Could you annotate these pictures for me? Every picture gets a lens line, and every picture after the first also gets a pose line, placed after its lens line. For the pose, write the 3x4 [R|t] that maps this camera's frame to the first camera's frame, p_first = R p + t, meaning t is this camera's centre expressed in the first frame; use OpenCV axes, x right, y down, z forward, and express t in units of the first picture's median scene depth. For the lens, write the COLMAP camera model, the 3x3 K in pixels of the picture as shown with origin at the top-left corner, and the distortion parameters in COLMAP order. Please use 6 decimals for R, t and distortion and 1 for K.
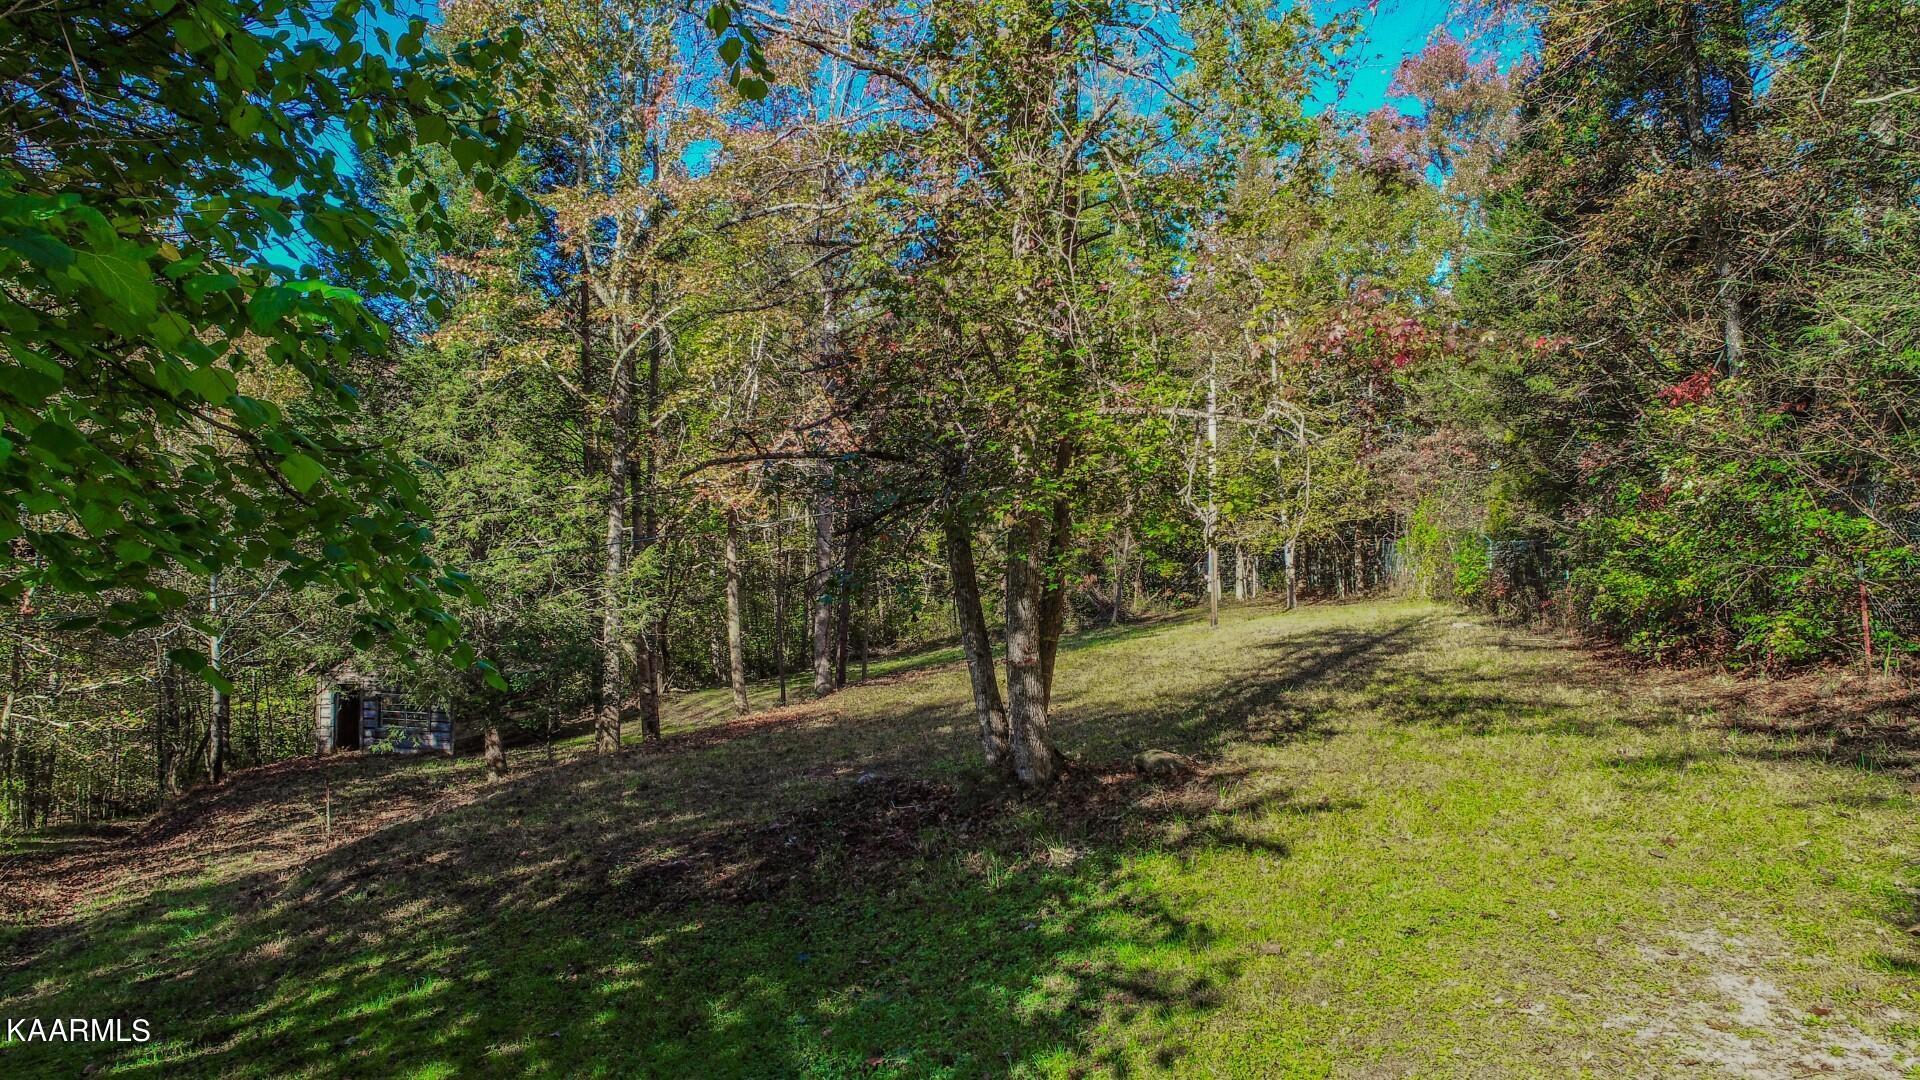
lens RADIAL K [[1299.2, 0, 959.3], [0, 1299.2, 545.1], [0, 0, 1]] dist [-0.001238, -0.000621]
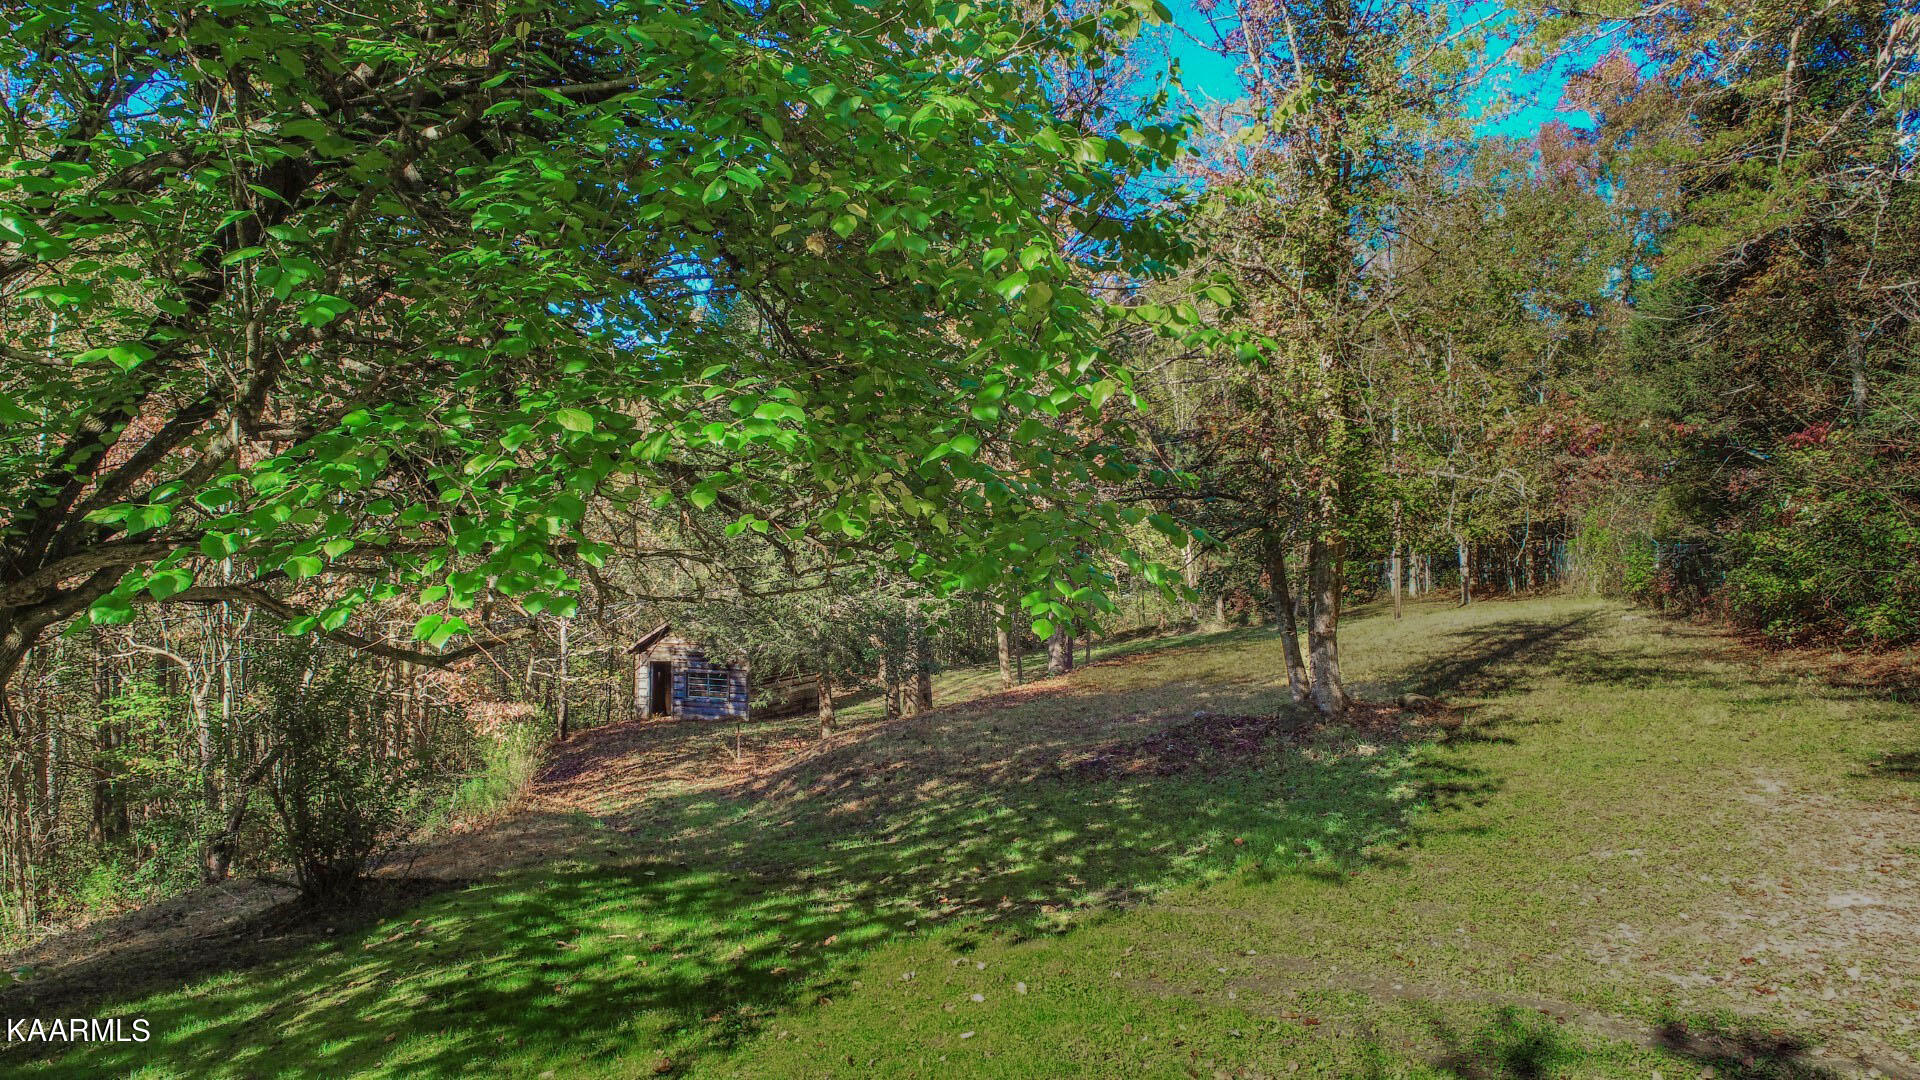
lens RADIAL K [[1299.2, 0, 960.1], [0, 1299.2, 543.4], [0, 0, 1]] dist [-0.001238, -0.000621]
pose [[0.994069, 0.000621, -0.108753, -0.116110], [-0.000385, 0.999998, 0.002191, -0.009999], [0.108754, -0.002136, 0.994066, -0.308760]]
